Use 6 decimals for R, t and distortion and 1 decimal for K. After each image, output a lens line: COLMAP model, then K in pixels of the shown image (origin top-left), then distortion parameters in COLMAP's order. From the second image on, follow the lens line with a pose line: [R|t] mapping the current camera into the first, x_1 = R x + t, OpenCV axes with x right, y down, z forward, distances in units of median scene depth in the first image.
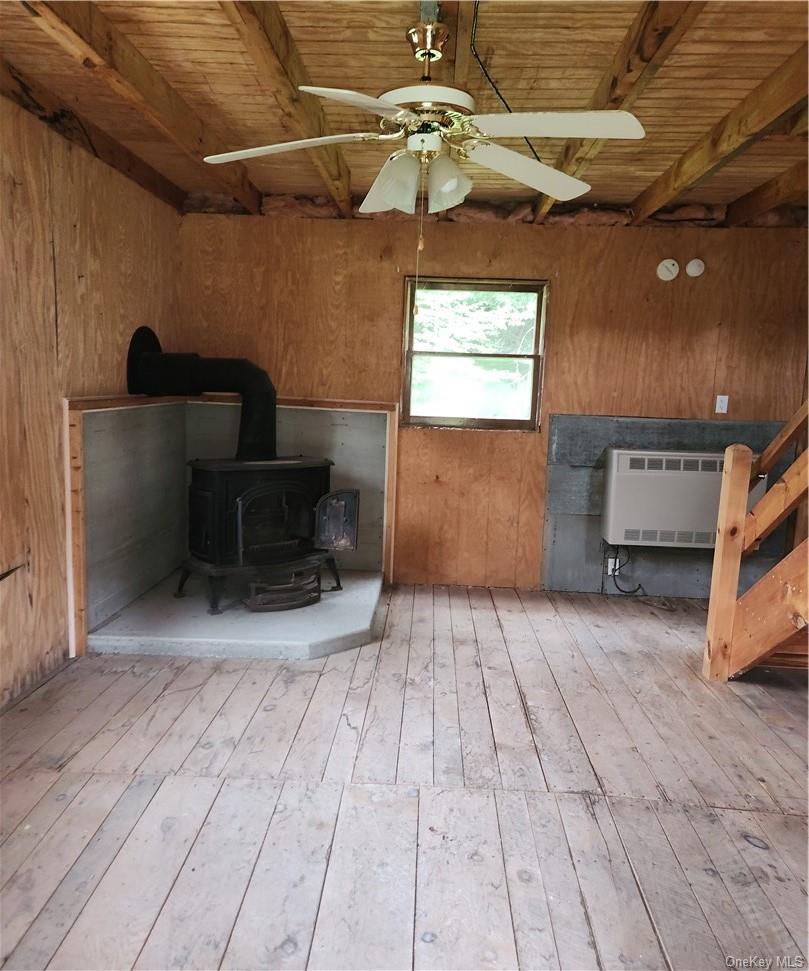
lens RADIAL K [[720.4, 0, 404.5], [0, 720.4, 485.5], [0, 0, 1]] dist [0.006256, 0.004801]
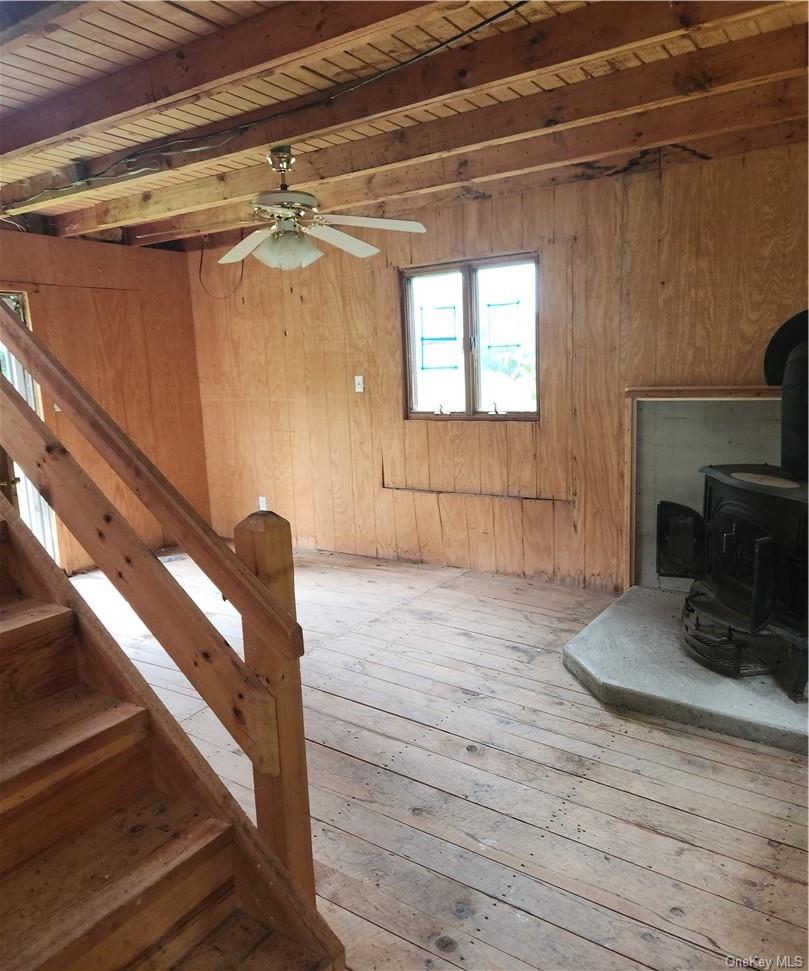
lens RADIAL K [[720.4, 0, 404.5], [0, 720.4, 485.5], [0, 0, 1]] dist [0.006256, 0.004801]
pose [[-0.527034, 0.129595, -0.839905, 0.763381], [-0.106068, 0.970546, 0.216309, -0.177120], [0.843199, 0.203089, -0.497766, 1.257005]]
